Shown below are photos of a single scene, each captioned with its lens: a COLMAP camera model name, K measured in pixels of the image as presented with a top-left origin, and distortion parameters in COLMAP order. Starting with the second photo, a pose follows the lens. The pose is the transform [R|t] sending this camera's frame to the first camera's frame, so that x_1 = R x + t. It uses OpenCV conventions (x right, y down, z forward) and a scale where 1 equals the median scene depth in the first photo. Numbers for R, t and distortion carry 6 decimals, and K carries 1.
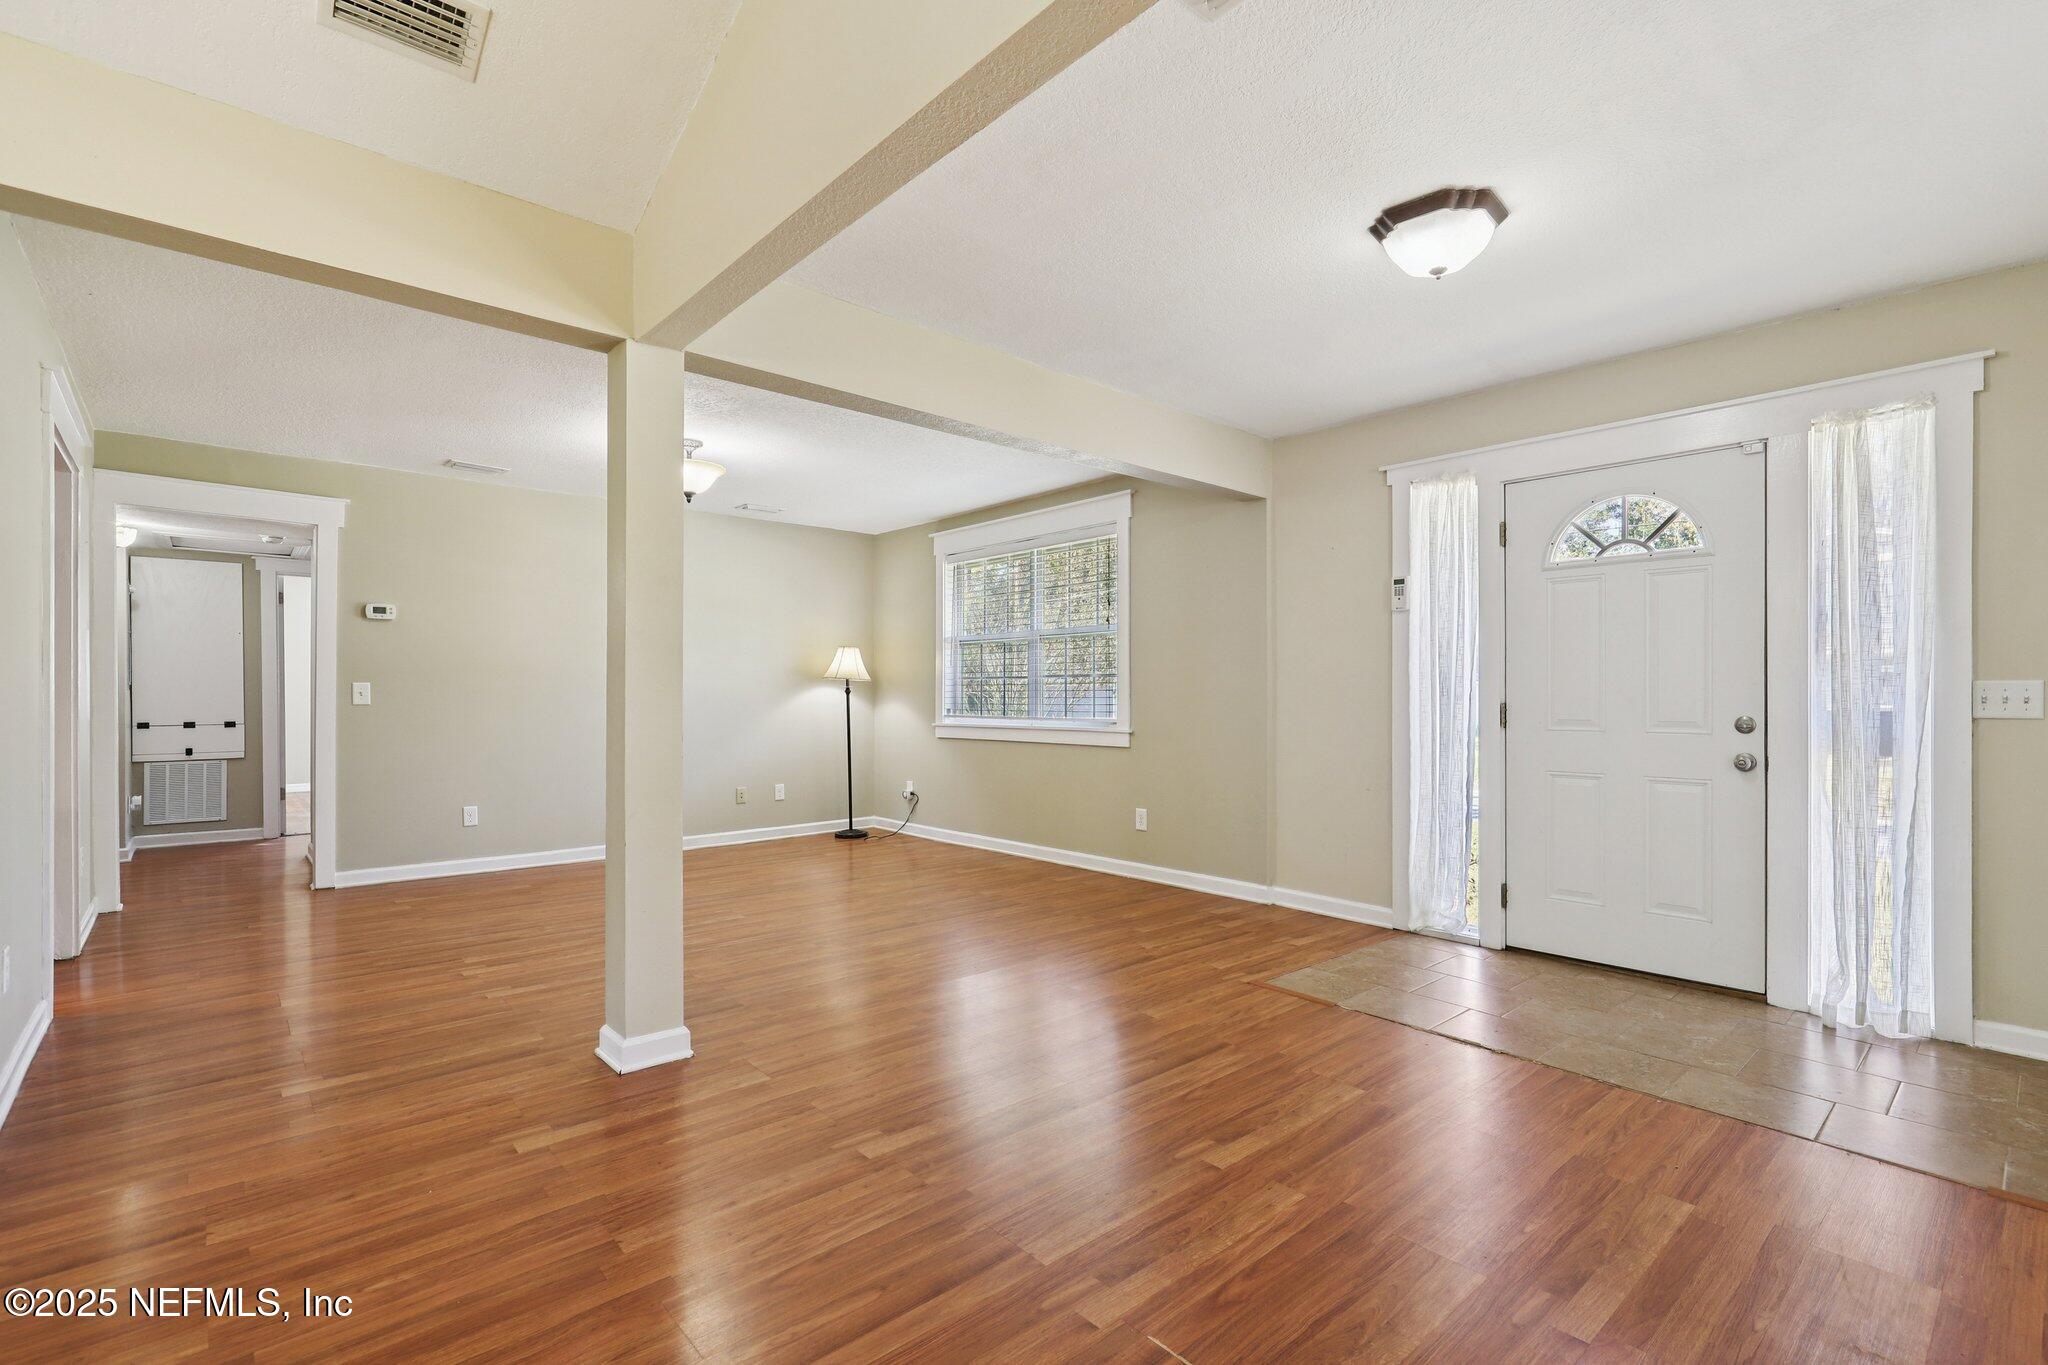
lens RADIAL K [[922.9, 0, 1039.3], [0, 922.9, 692.4], [0, 0, 1]] dist [-0.004168, -0.000031]
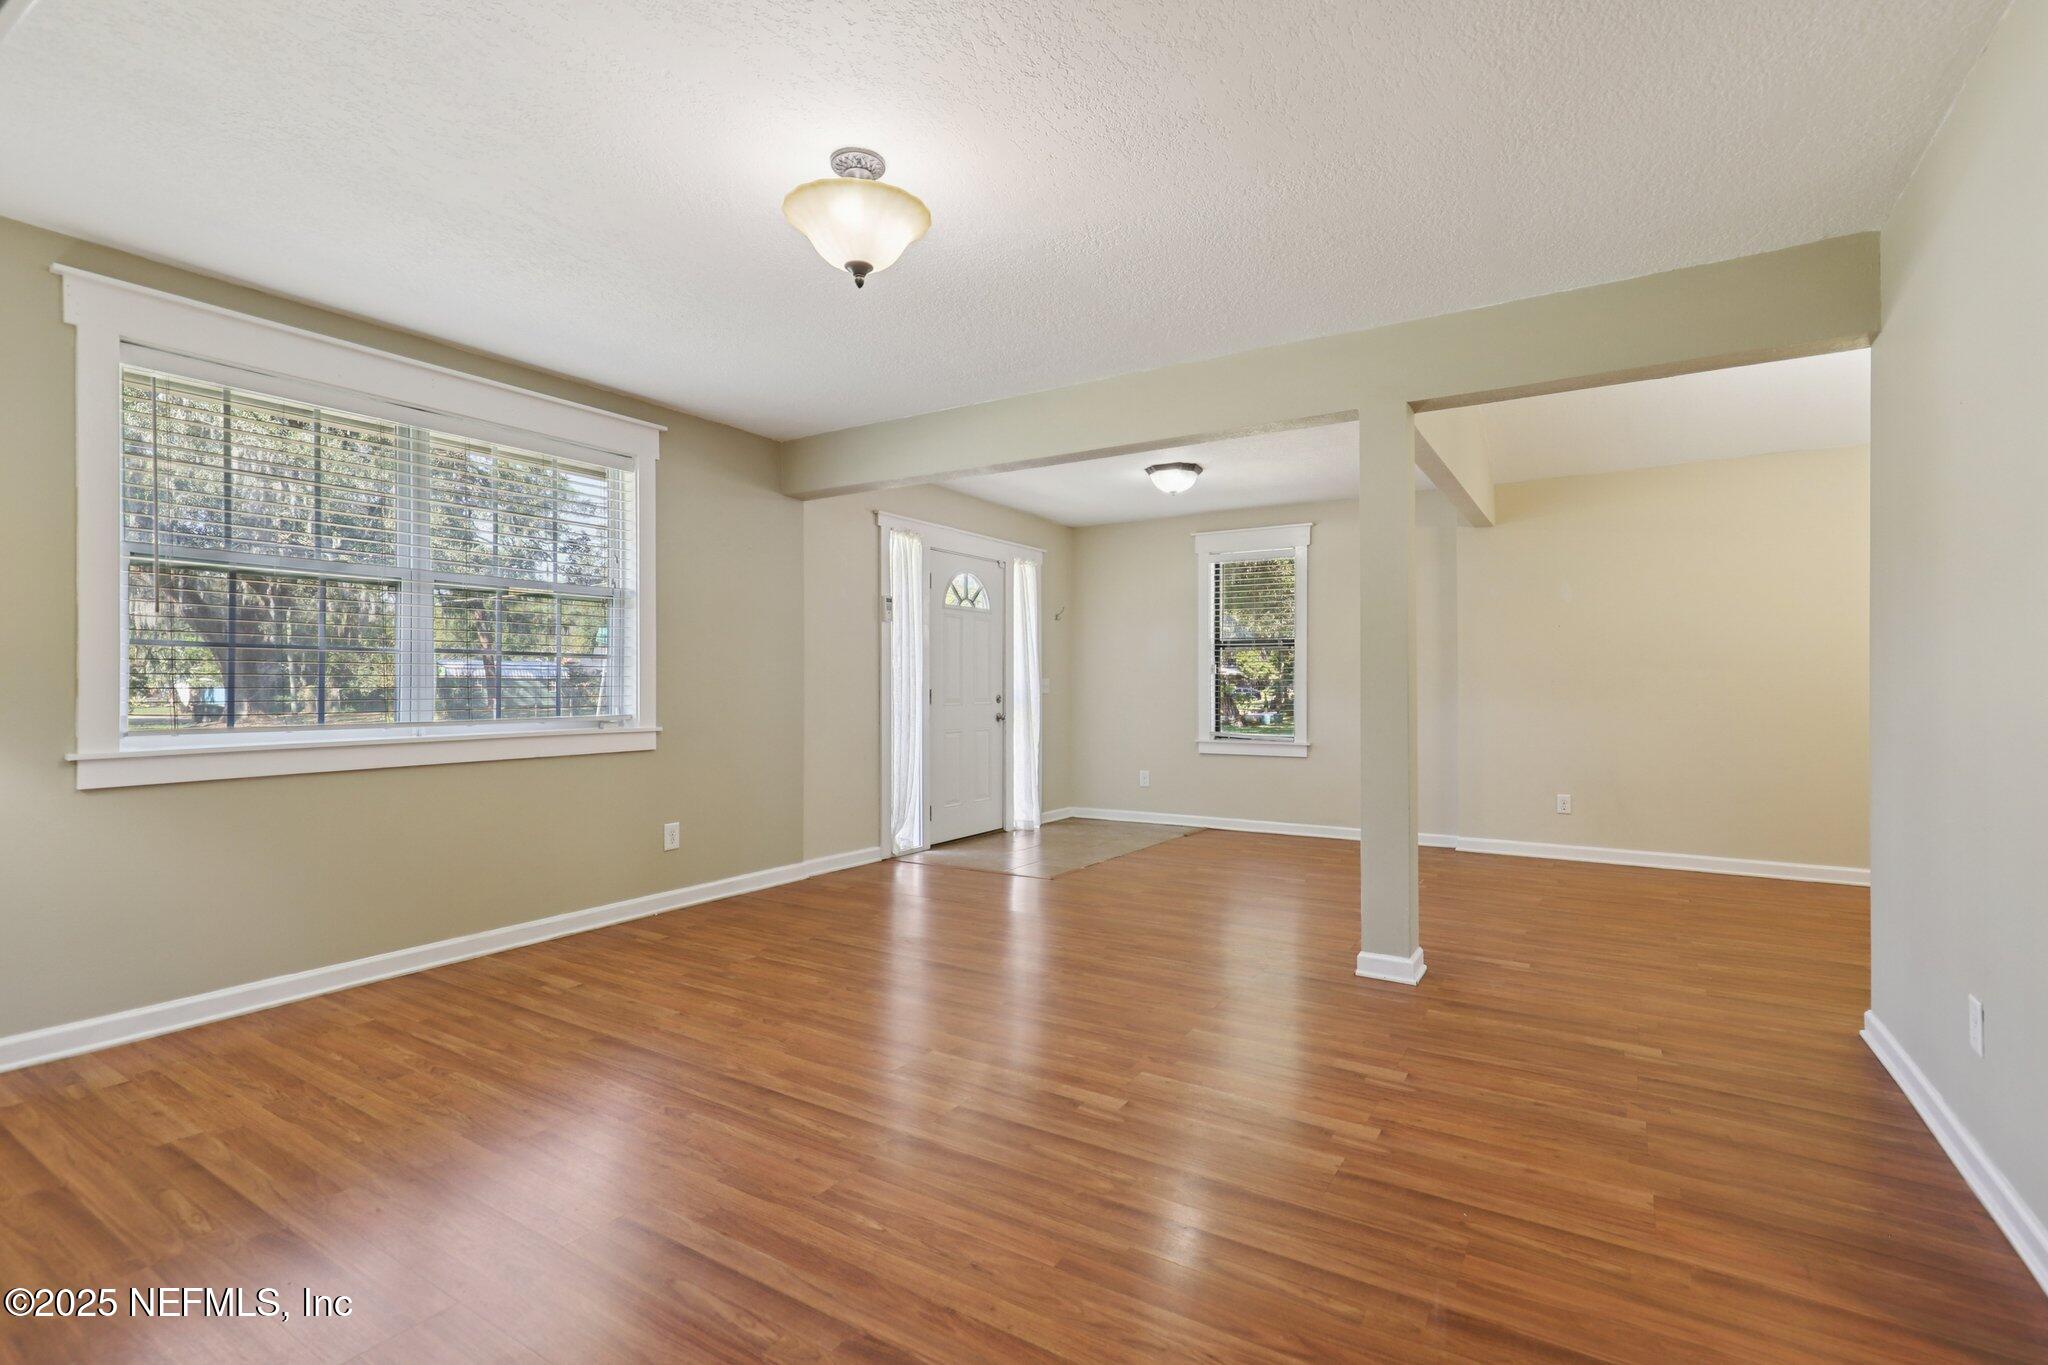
lens RADIAL K [[944.2, 0, 1020.5], [0, 944.2, 674.7], [0, 0, 1]] dist [0.001489, -0.000219]
pose [[-0.264696, 0.008968, 0.964290, -1.021835], [-0.004637, 0.999933, -0.010572, 0.003291], [-0.964321, -0.007270, -0.264637, 1.216922]]
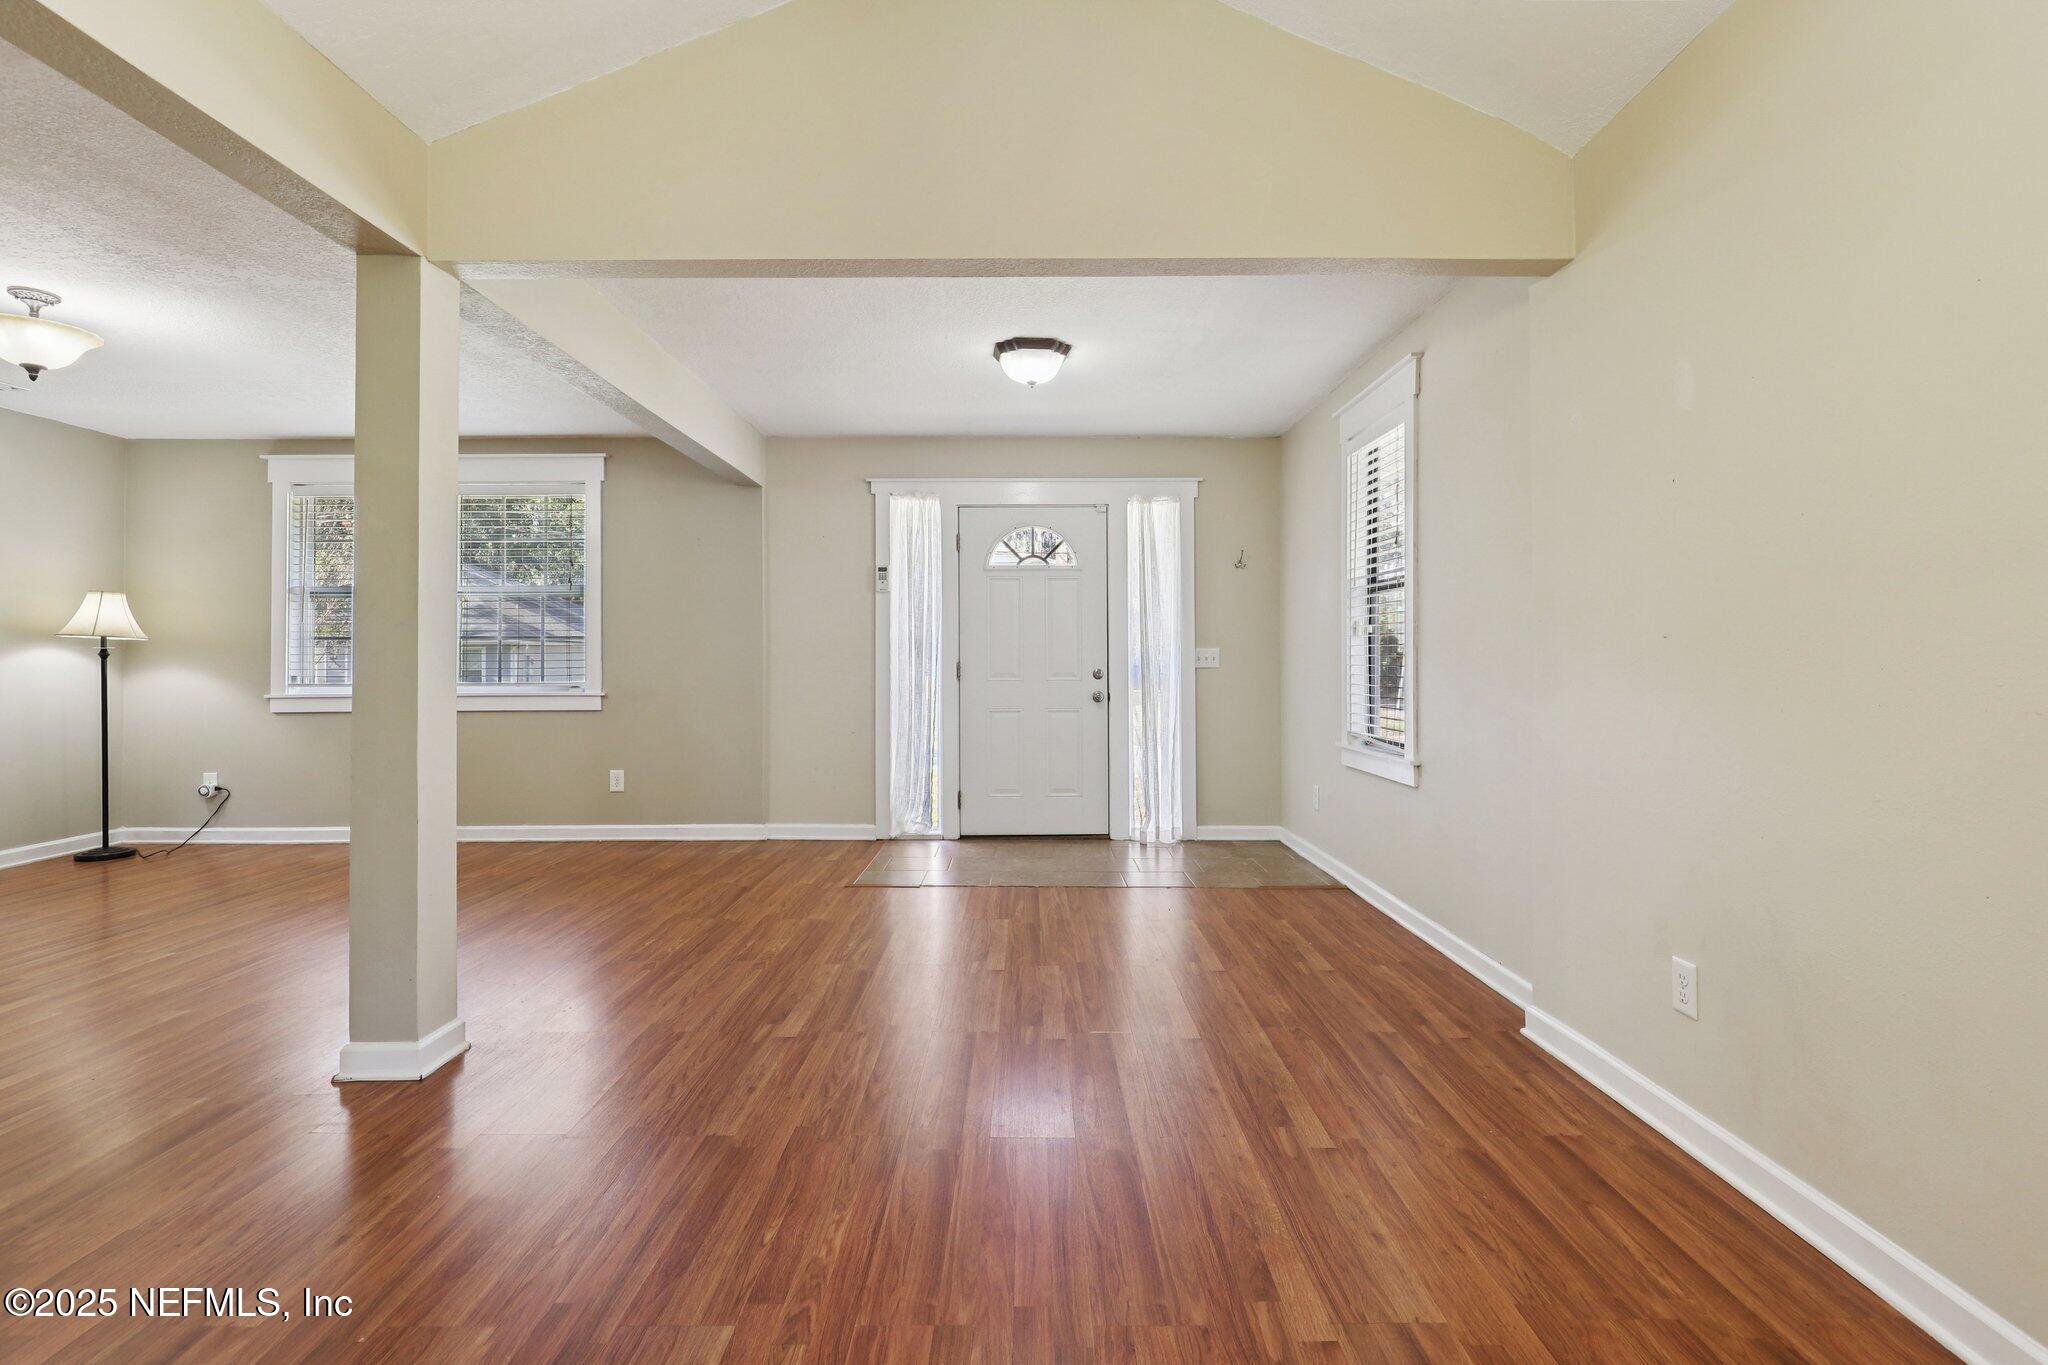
lens RADIAL K [[935.4, 0, 1027.1], [0, 935.4, 644.4], [0, 0, 1]] dist [-0.002748, -0.000405]
pose [[0.668809, 0.008879, 0.743381, -0.463507], [0.001861, 0.999906, -0.013617, 0.003615], [-0.743432, 0.010491, 0.668730, -0.028357]]
